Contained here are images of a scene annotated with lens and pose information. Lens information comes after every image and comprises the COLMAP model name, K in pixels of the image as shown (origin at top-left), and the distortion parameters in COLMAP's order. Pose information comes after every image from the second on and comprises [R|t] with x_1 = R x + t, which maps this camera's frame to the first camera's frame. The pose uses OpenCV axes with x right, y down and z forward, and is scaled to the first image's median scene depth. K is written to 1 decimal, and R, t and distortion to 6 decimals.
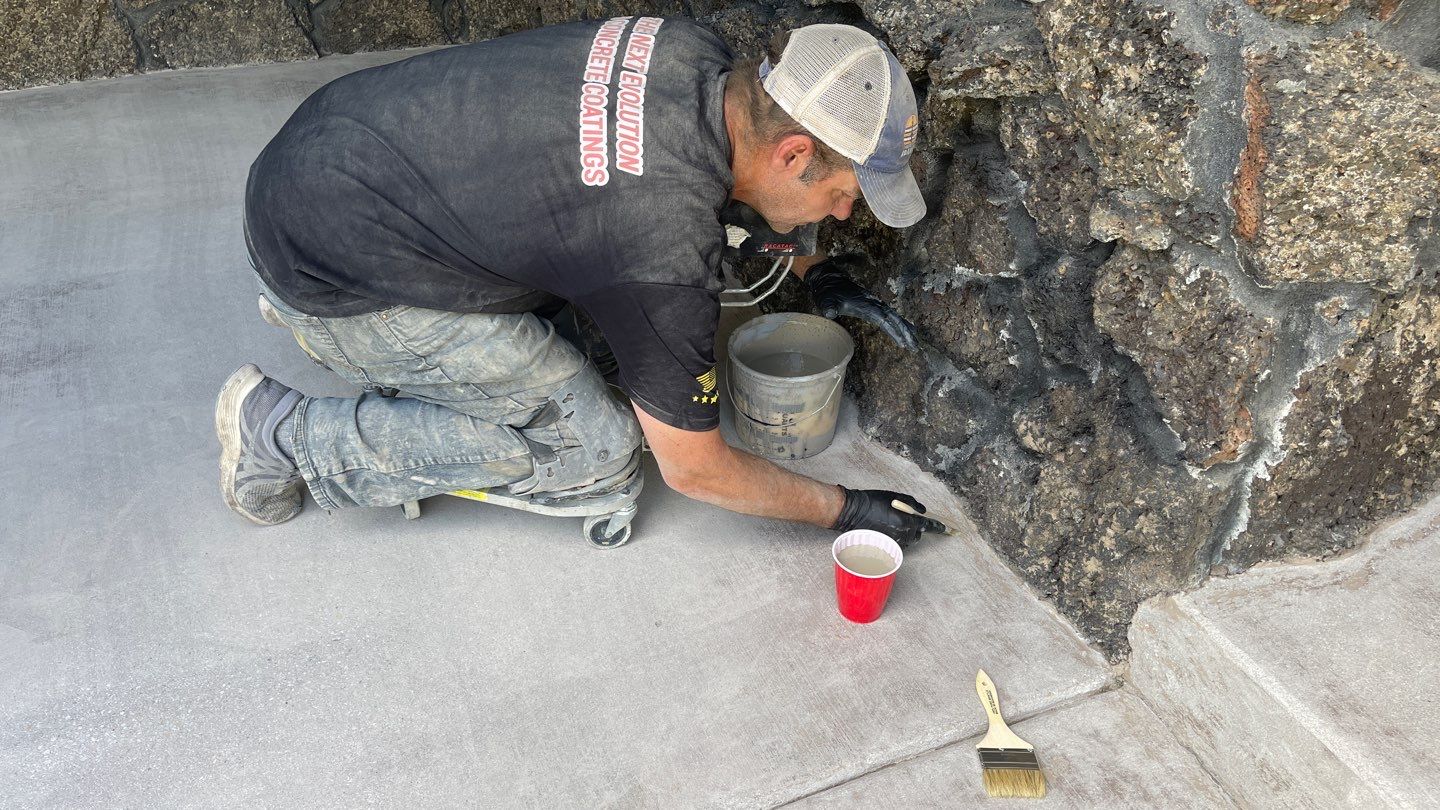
lens RADIAL K [[1085.0, 0, 719.1], [0, 1085.0, 415.7], [0, 0, 1]] dist [0.043014, -0.050889]
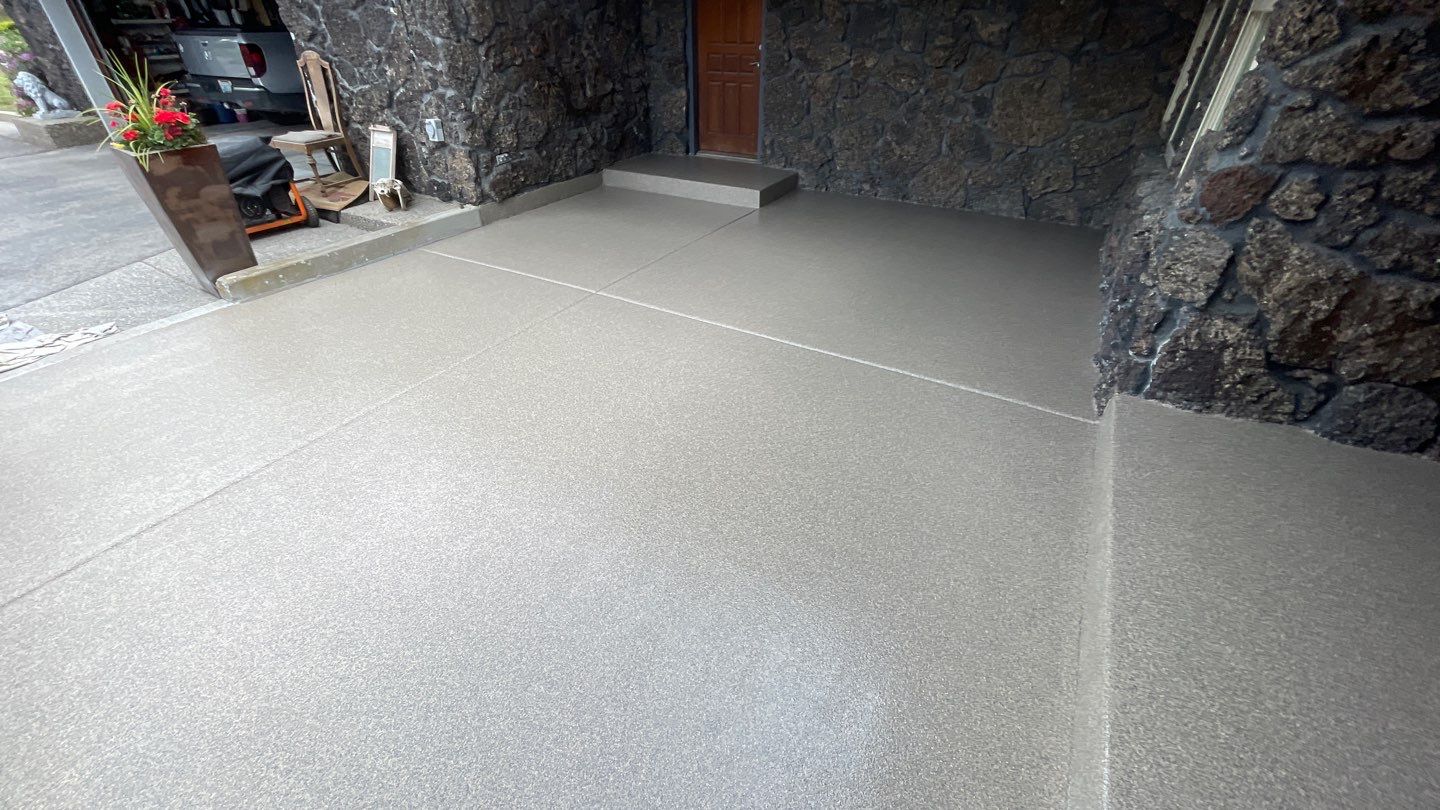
lens RADIAL K [[579.3, 0, 723.9], [0, 579.3, 401.9], [0, 0, 1]] dist [-0.002825, 0.000483]
pose [[0.588326, 0.429530, -0.685111, 0.881627], [-0.454517, 0.876405, 0.159154, 0.422856], [0.668796, 0.217760, 0.710839, -0.963631]]
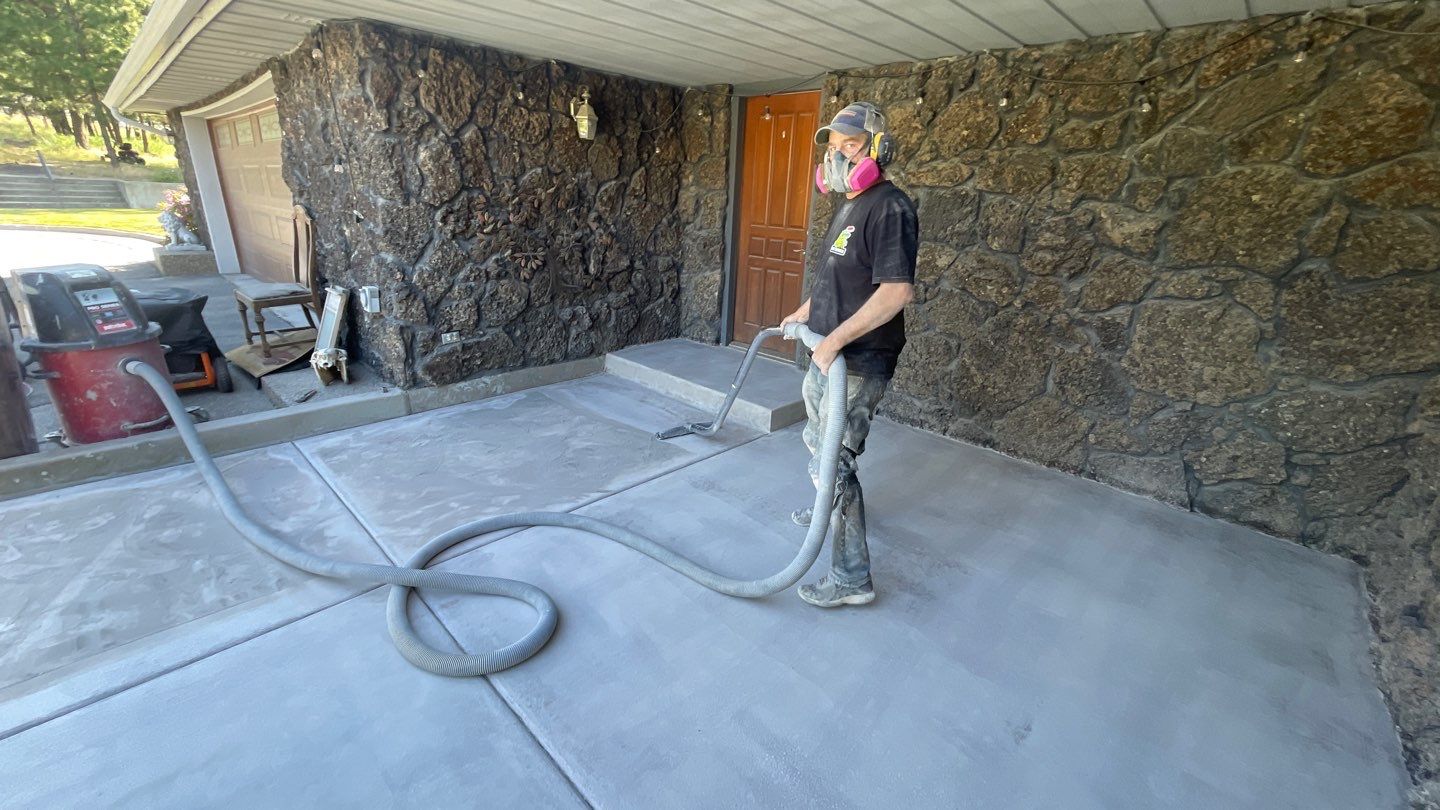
lens RADIAL K [[579.3, 0, 725.9], [0, 579.3, 405.1], [0, 0, 1]] dist [-0.002825, 0.000483]
pose [[0.390161, 0.308112, -0.867665, 0.139159], [-0.560422, 0.827156, 0.041724, -0.270996], [0.730549, 0.469979, 0.495396, 0.017499]]
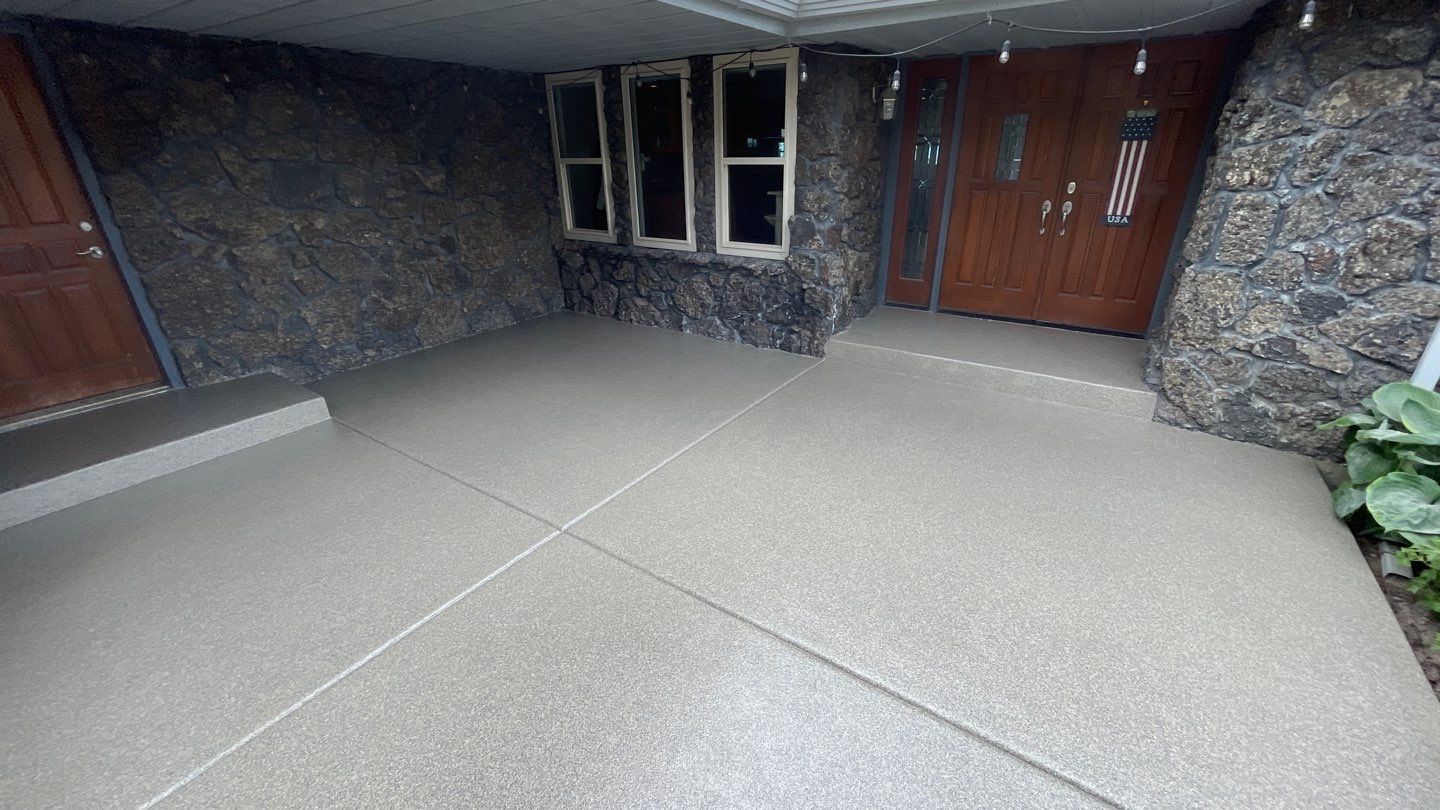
lens RADIAL K [[579.3, 0, 725.3], [0, 579.3, 405.6], [0, 0, 1]] dist [-0.002825, 0.000483]
pose [[0.842435, -0.245223, 0.479759, -1.757719], [0.333749, 0.936530, -0.107351, 0.661963], [-0.422983, 0.250555, 0.870808, -1.548680]]
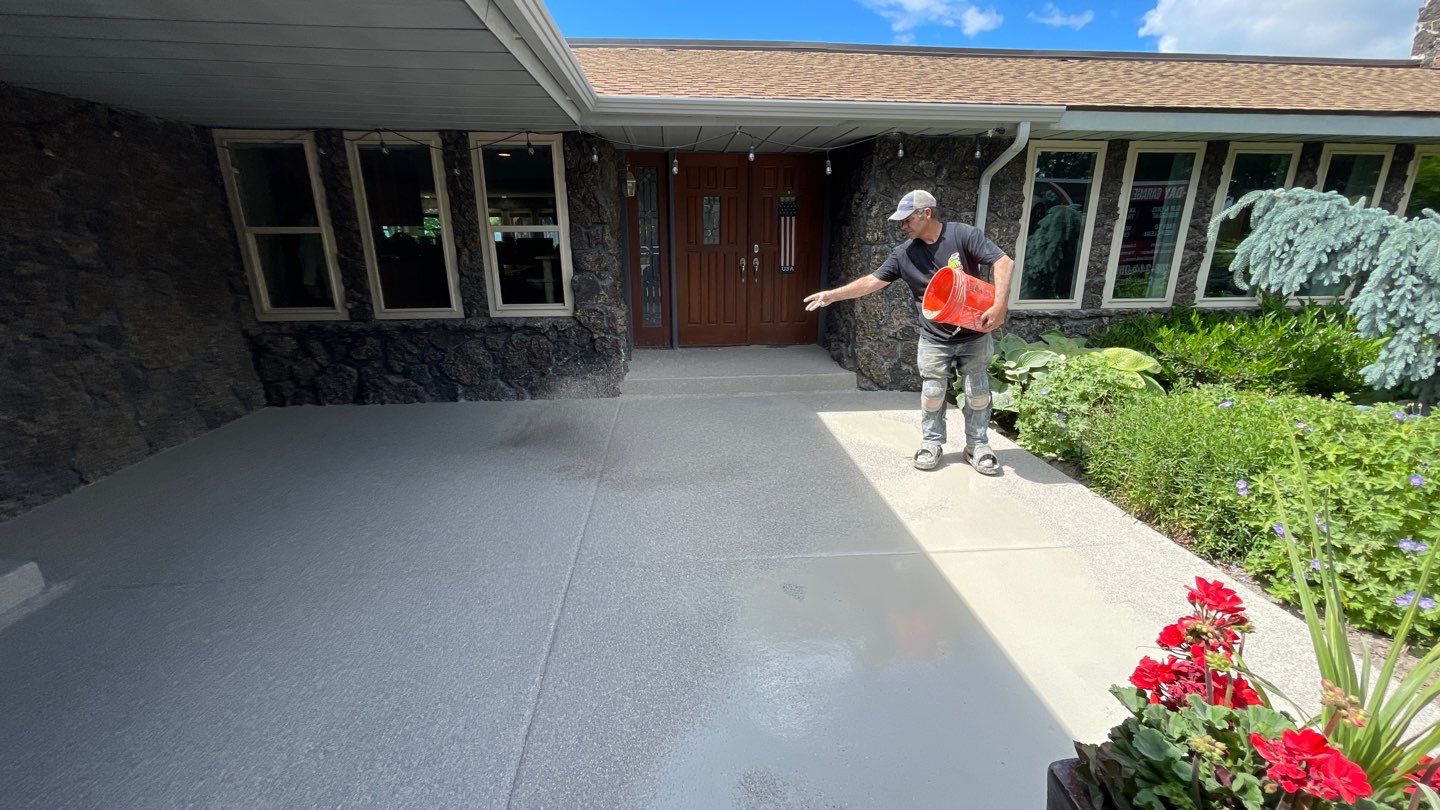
lens RADIAL K [[579.3, 0, 722.9], [0, 579.3, 402.1], [0, 0, 1]] dist [-0.002825, 0.000483]
pose [[0.316782, -0.293182, 0.902050, -2.780162], [0.554549, 0.828798, 0.074628, 0.351879], [-0.769497, 0.476590, 0.425132, -1.039375]]
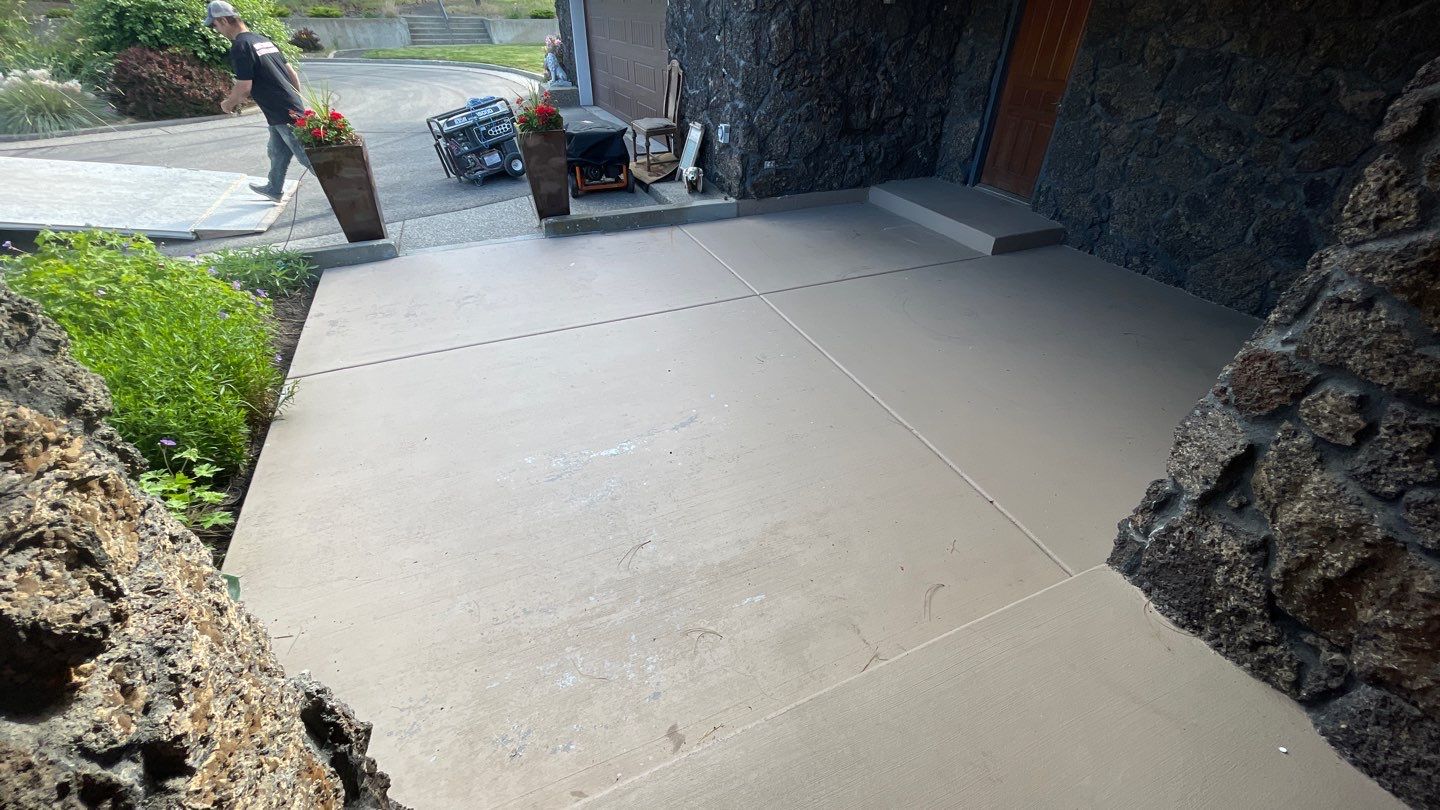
lens RADIAL K [[579.3, 0, 726.6], [0, 579.3, 401.8], [0, 0, 1]] dist [-0.002825, 0.000483]
pose [[-0.000147, 0.551724, -0.834027, 1.362320], [-0.589782, 0.673481, 0.445624, -0.193004], [0.807562, 0.491960, 0.325298, -0.453656]]
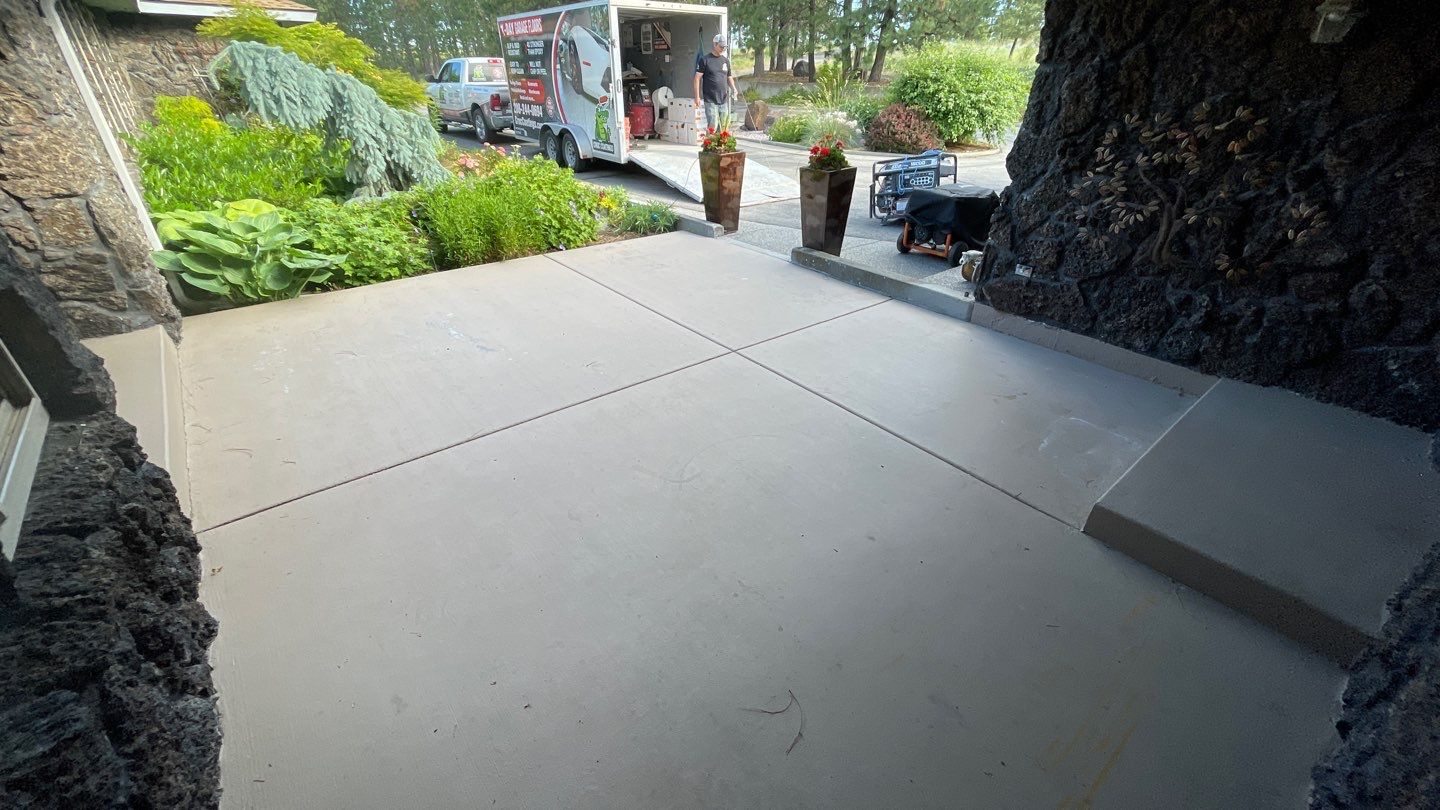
lens RADIAL K [[579.3, 0, 725.4], [0, 579.3, 403.6], [0, 0, 1]] dist [-0.002825, 0.000483]
pose [[-0.959523, 0.107660, -0.260239, -0.654198], [-0.191206, 0.429410, 0.882637, -1.606811], [0.206774, 0.896670, -0.391443, 1.641653]]
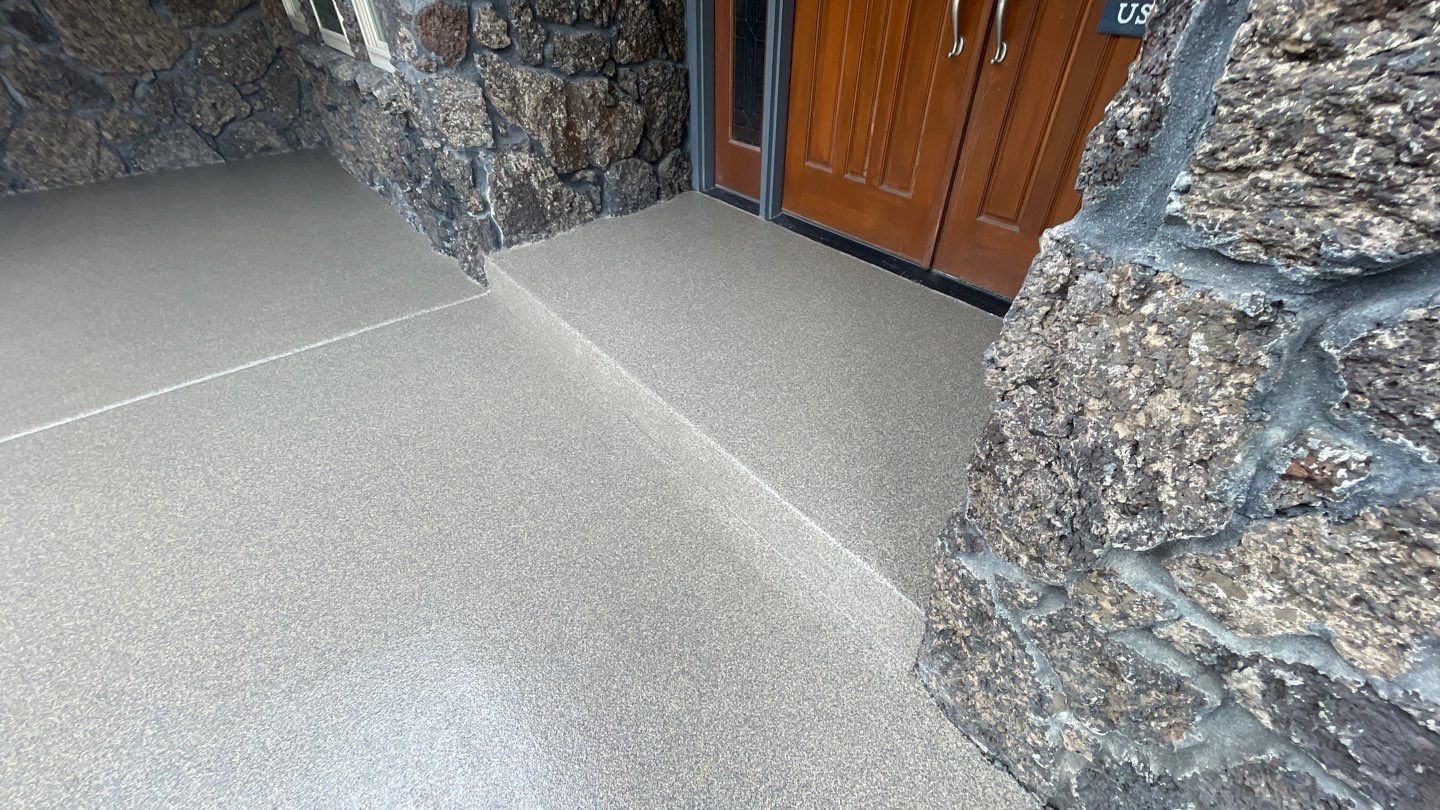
lens RADIAL K [[579.3, 0, 725.2], [0, 579.3, 404.1], [0, 0, 1]] dist [-0.002825, 0.000483]
pose [[0.960068, -0.187373, 0.207750, 0.640869], [0.174979, 0.981582, 0.076682, 0.574778], [-0.218291, -0.037268, 0.975172, -0.879426]]
